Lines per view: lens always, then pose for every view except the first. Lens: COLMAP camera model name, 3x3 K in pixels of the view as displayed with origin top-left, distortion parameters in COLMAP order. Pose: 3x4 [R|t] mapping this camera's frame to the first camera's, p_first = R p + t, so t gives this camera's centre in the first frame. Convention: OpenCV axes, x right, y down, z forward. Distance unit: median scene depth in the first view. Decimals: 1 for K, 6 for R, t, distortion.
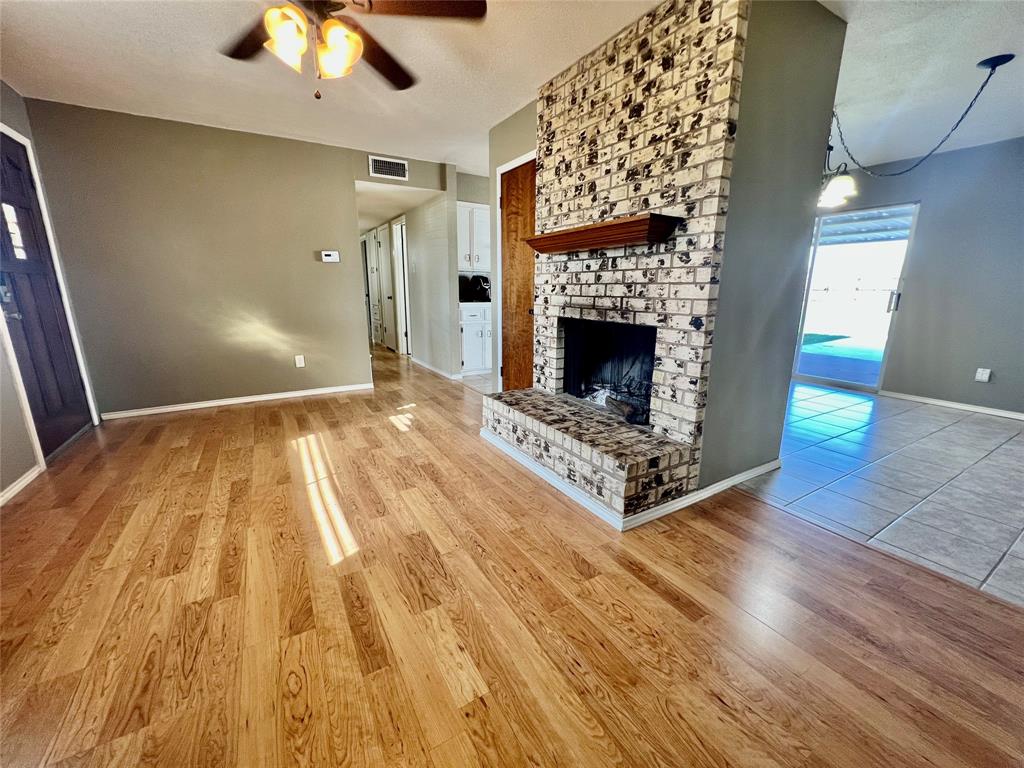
lens RADIAL K [[412.9, 0, 512.0], [0, 412.9, 384.0], [0, 0, 1]] dist [-0.001814, 0.000117]
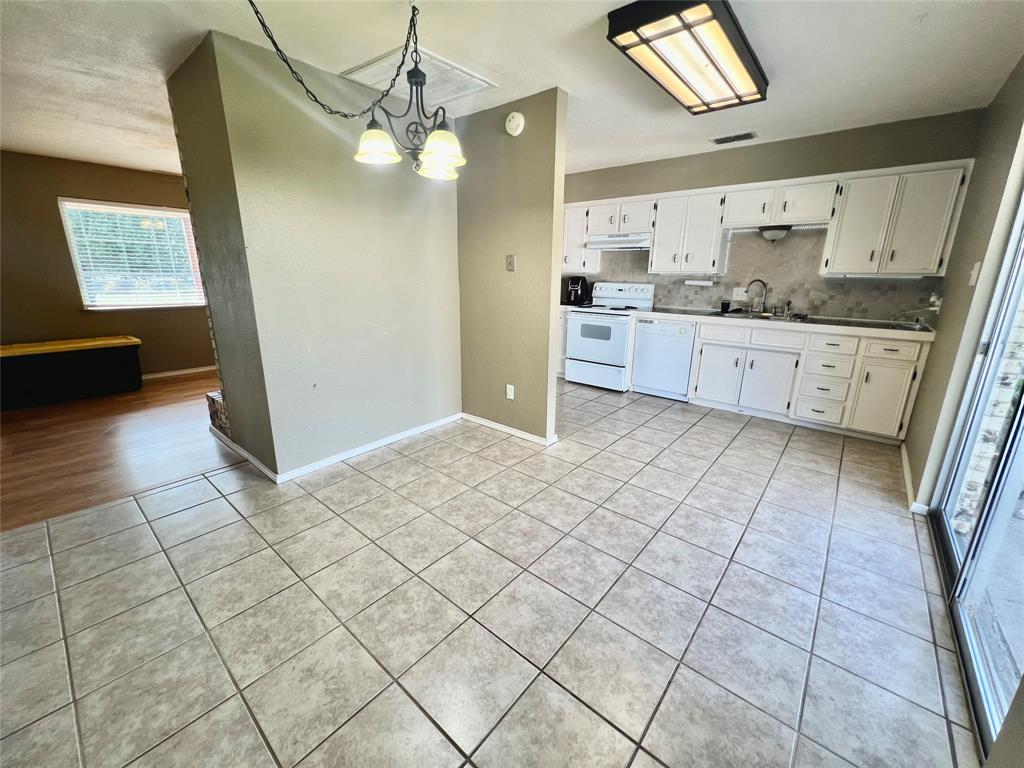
lens RADIAL K [[406.2, 0, 512.0], [0, 406.2, 384.0], [0, 0, 1]] dist [-0.006392, 0.003185]
pose [[0.322873, 0.250019, -0.912822, 1.621414], [-0.221136, 0.957709, 0.184096, -0.321133], [0.920245, 0.142419, 0.364507, 1.098998]]
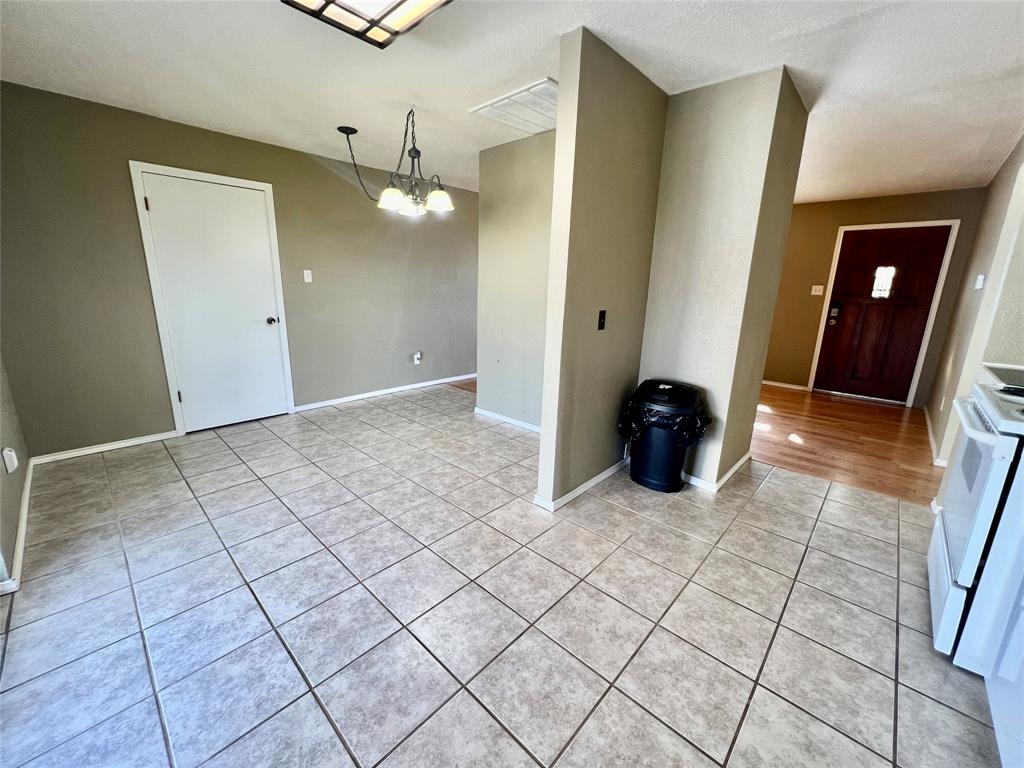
lens RADIAL K [[408.4, 0, 520.7], [0, 408.4, 387.6], [0, 0, 1]] dist [-0.021553, 0.006579]
pose [[-0.955476, 0.042227, -0.292030, 0.919725], [-0.097548, 0.888853, 0.447688, -0.599615], [0.278477, 0.456242, -0.845159, 2.299037]]
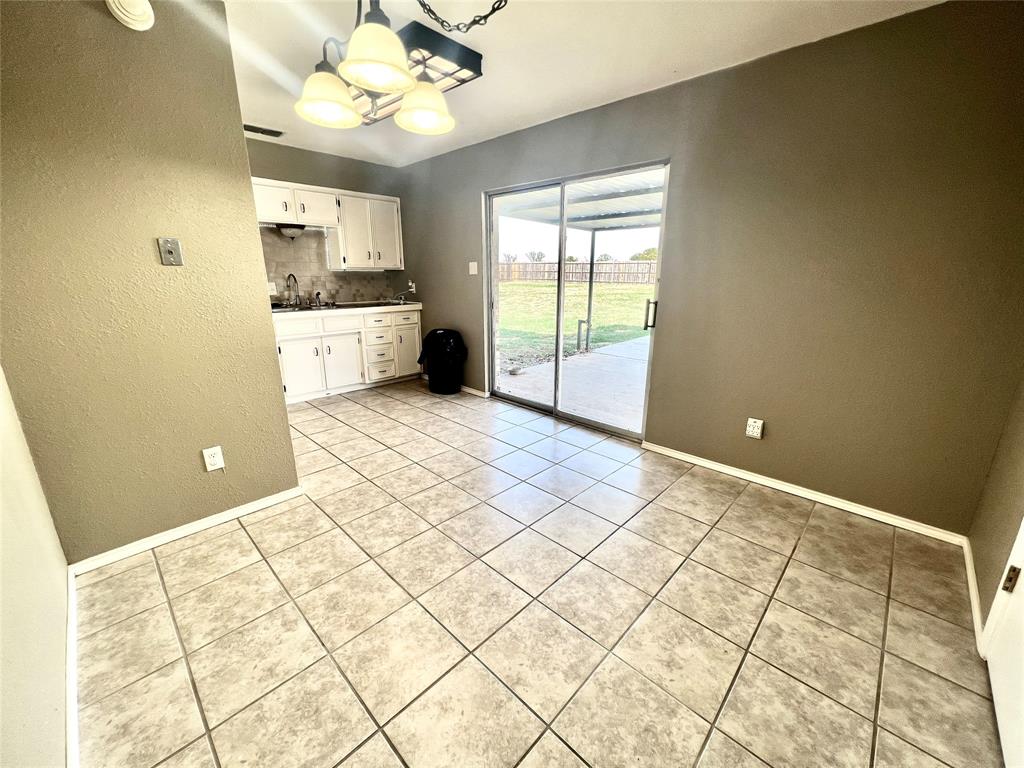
lens RADIAL K [[411.1, 0, 508.1], [0, 411.1, 379.8], [0, 0, 1]] dist [-0.001303, -0.000122]
pose [[0.967128, -0.066421, 0.245462, 0.862994], [0.058620, 0.997520, 0.038959, -0.217102], [-0.247441, -0.023289, 0.968623, 0.655946]]
